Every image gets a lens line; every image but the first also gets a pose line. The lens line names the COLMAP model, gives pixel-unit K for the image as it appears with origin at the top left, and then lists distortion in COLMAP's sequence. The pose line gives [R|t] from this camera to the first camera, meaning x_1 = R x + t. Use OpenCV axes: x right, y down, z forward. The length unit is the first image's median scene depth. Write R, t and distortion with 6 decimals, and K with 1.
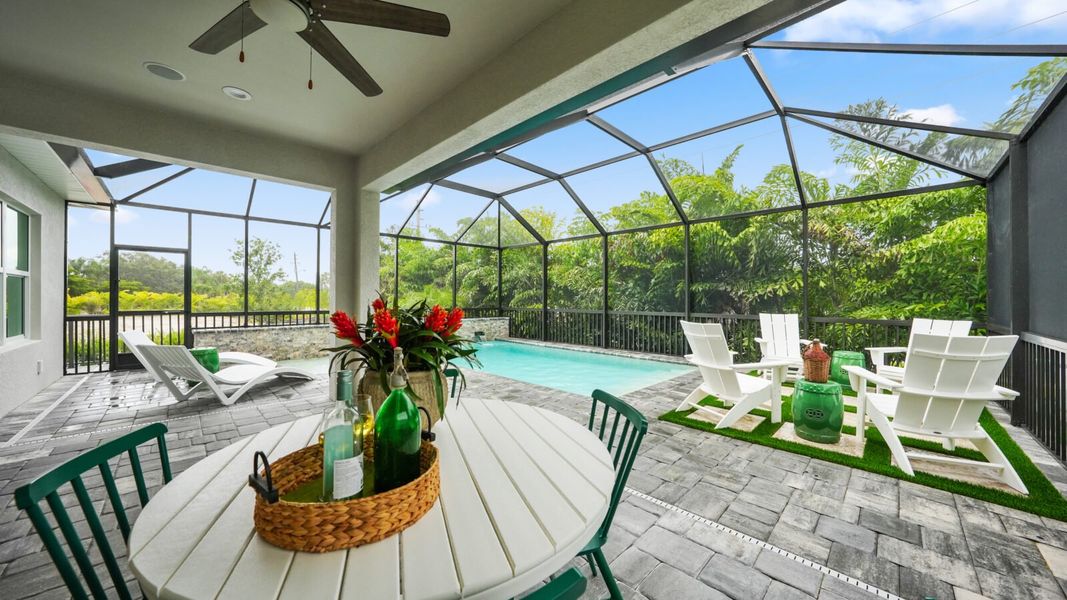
lens RADIAL K [[368.6, 0, 533.5], [0, 368.6, 300.0], [0, 0, 1]] dist [-0.039946, 0.014583]
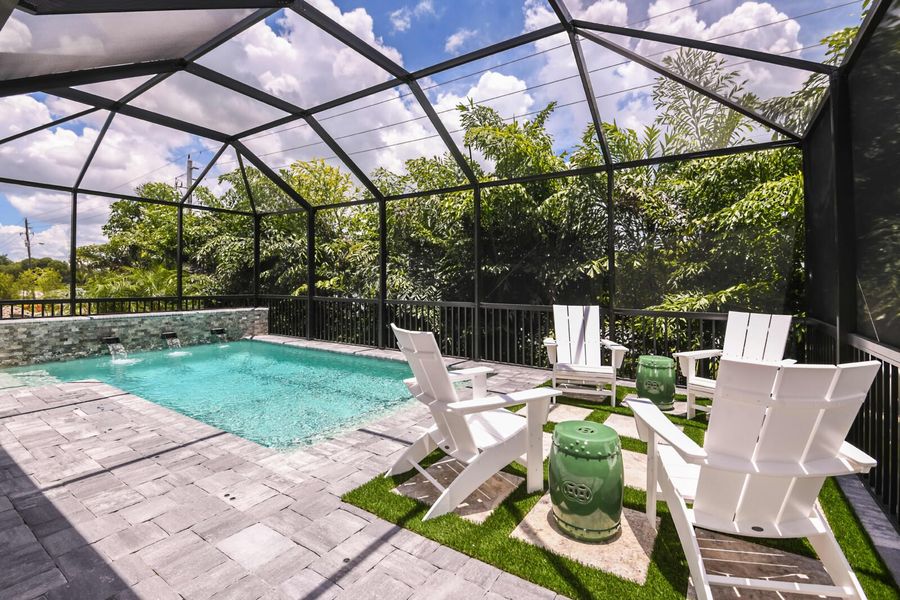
lens RADIAL K [[412.0, 0, 450.3], [0, 412.0, 275.4], [0, 0, 1]] dist [0.001316, -0.000078]
pose [[0.979646, -0.001102, 0.200731, 0.285658], [0.004096, 0.999886, -0.014500, -0.010525], [-0.200692, 0.015027, 0.979539, 0.249051]]
